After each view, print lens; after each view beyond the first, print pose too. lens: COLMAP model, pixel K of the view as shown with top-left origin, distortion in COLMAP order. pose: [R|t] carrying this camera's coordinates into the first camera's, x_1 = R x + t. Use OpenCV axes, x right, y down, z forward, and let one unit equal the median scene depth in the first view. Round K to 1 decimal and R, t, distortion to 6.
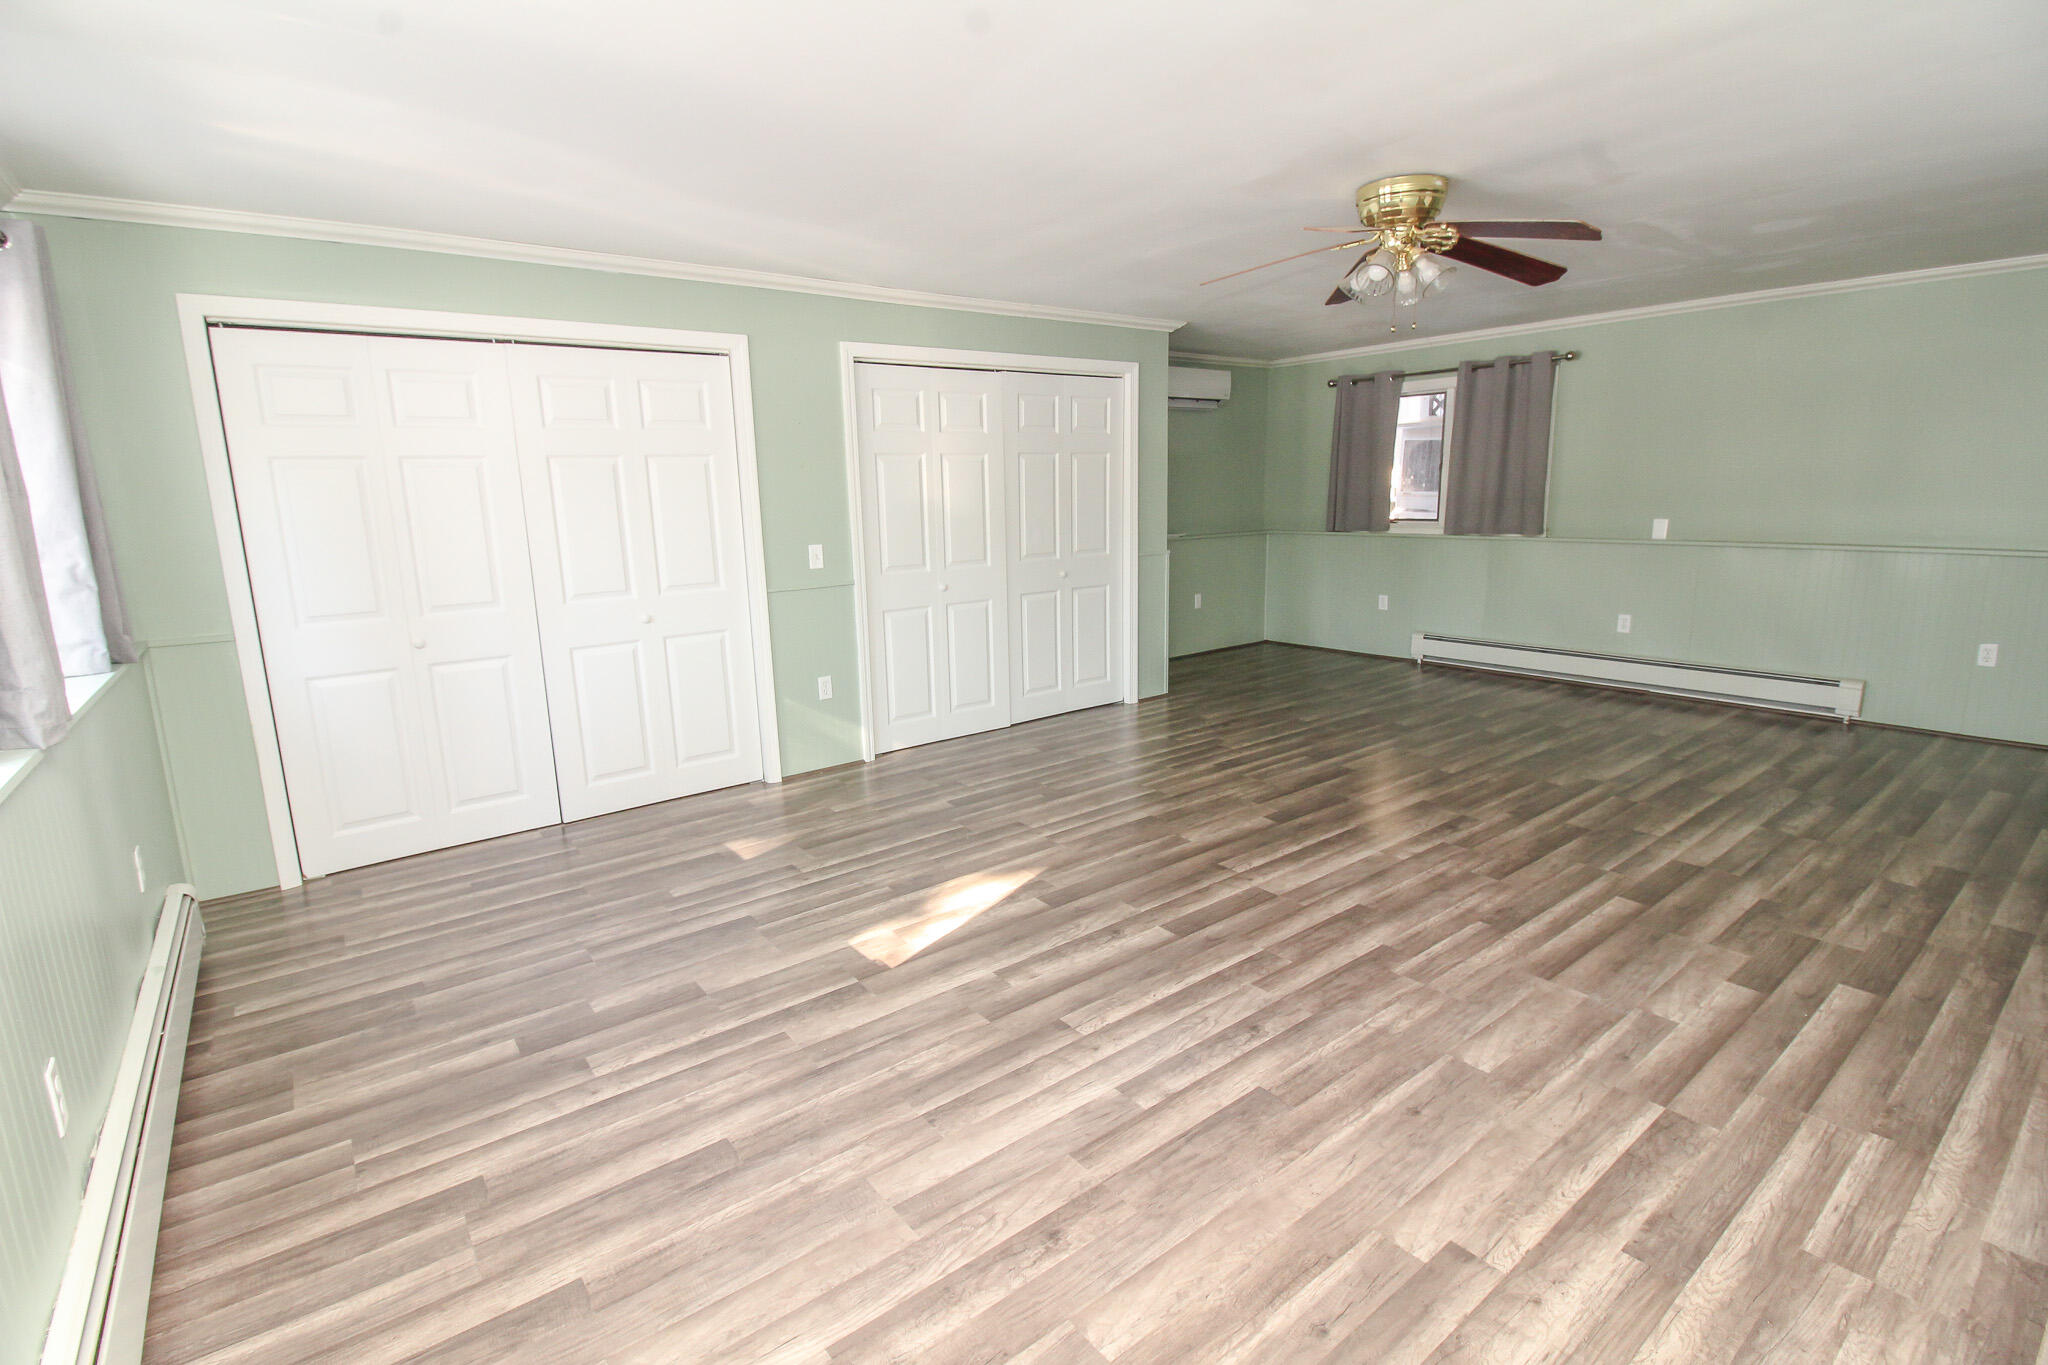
lens RADIAL K [[947.0, 0, 996.8], [0, 947.0, 678.0], [0, 0, 1]] dist [0.000665, -0.014307]
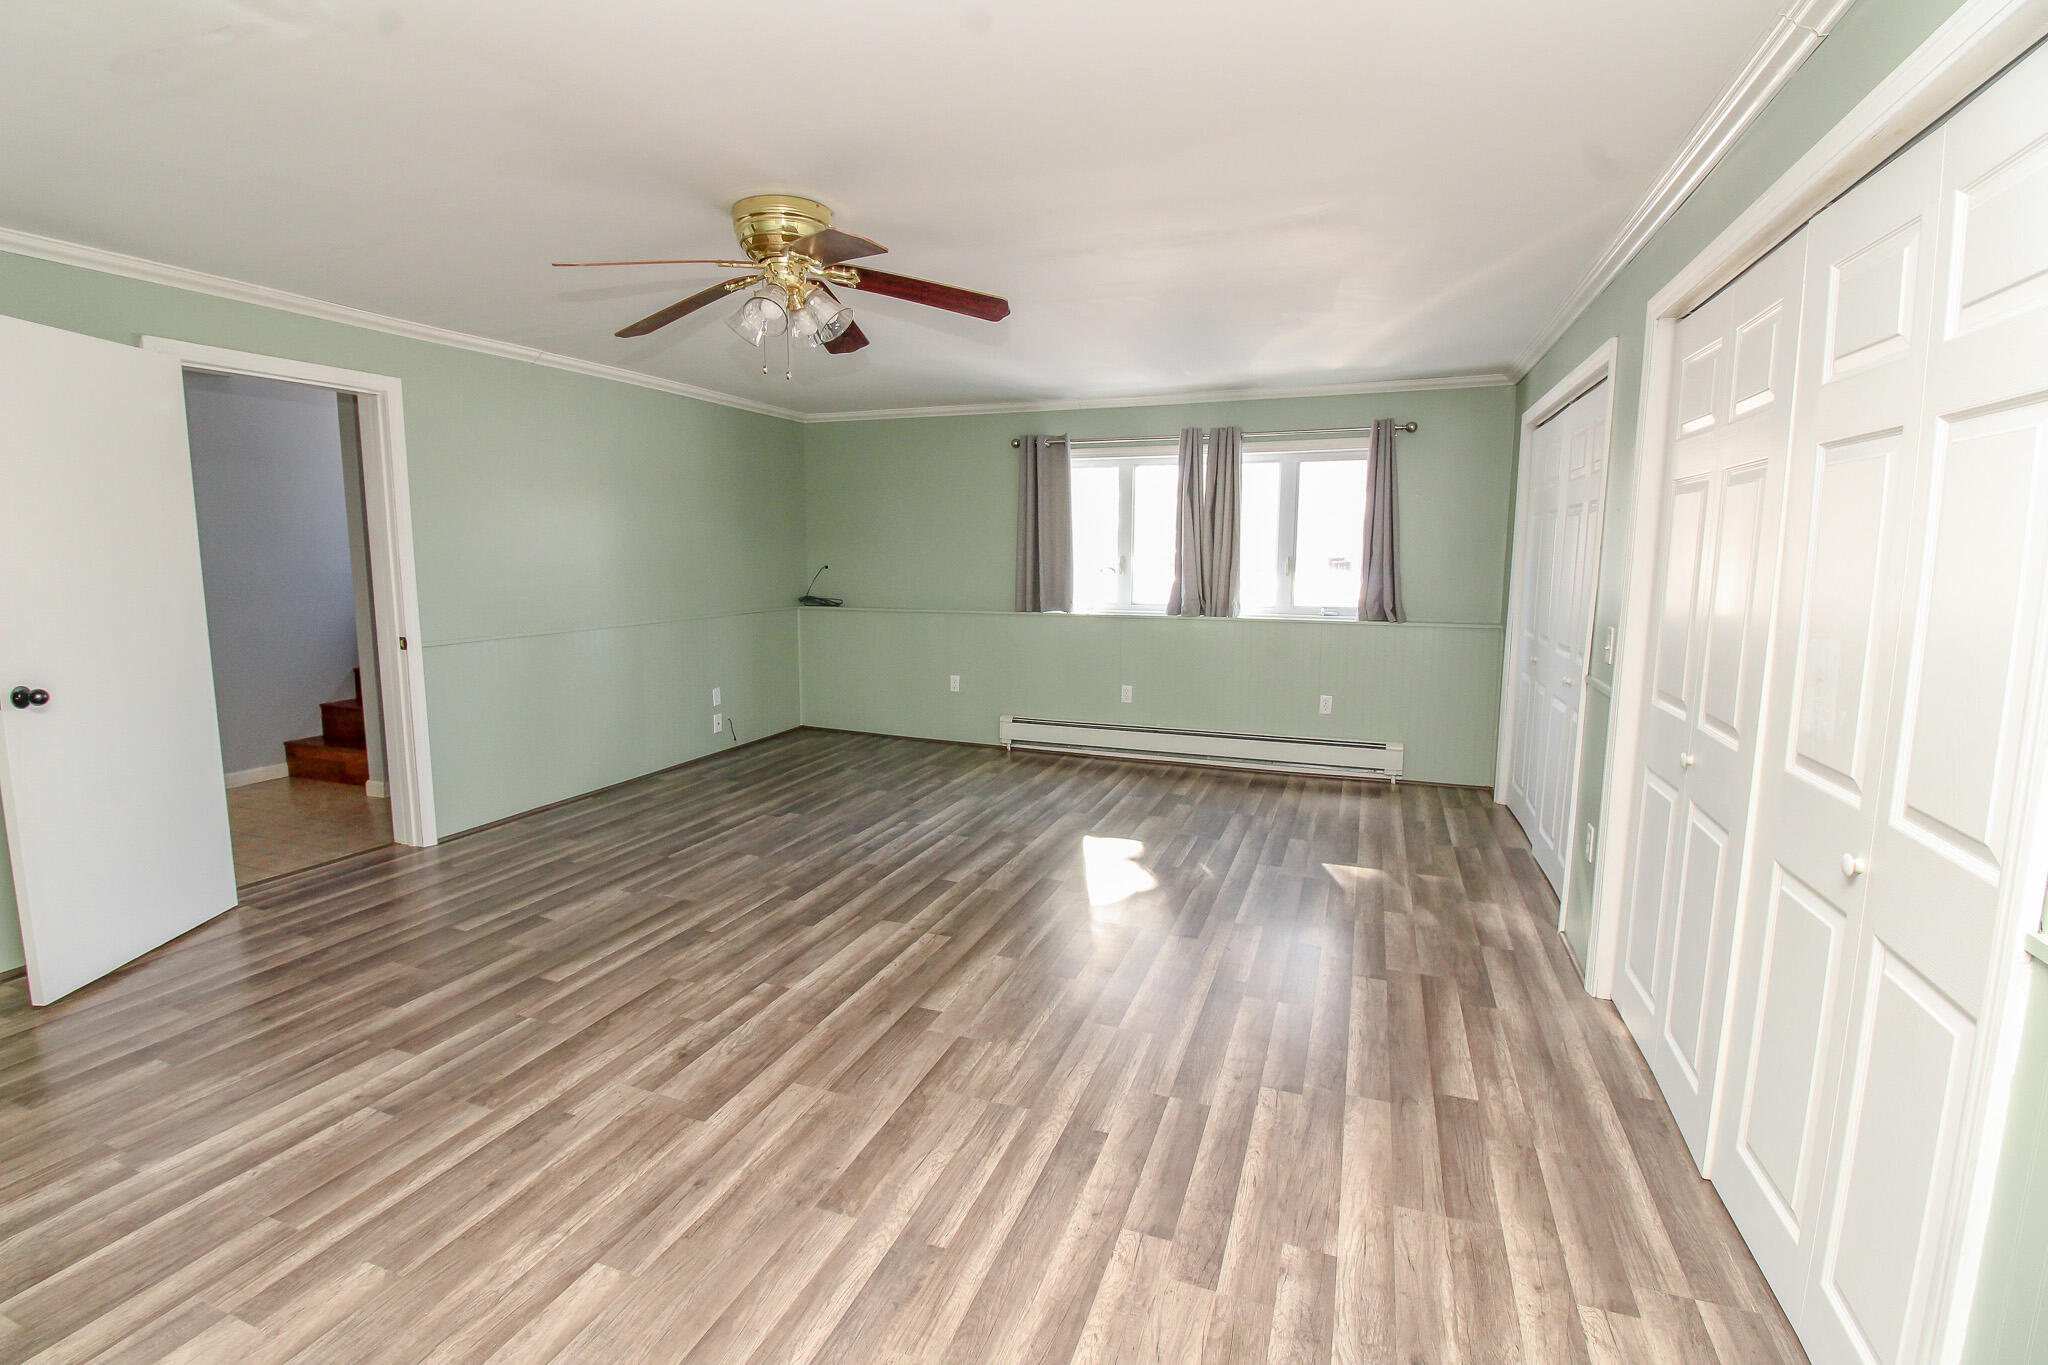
lens RADIAL K [[947.0, 0, 996.8], [0, 947.0, 678.0], [0, 0, 1]] dist [0.000665, -0.014307]
pose [[-0.851272, 0.094804, -0.516089, 0.794319], [-0.082905, 0.946889, 0.310688, -0.426684], [0.518134, 0.307266, -0.798201, 2.037476]]
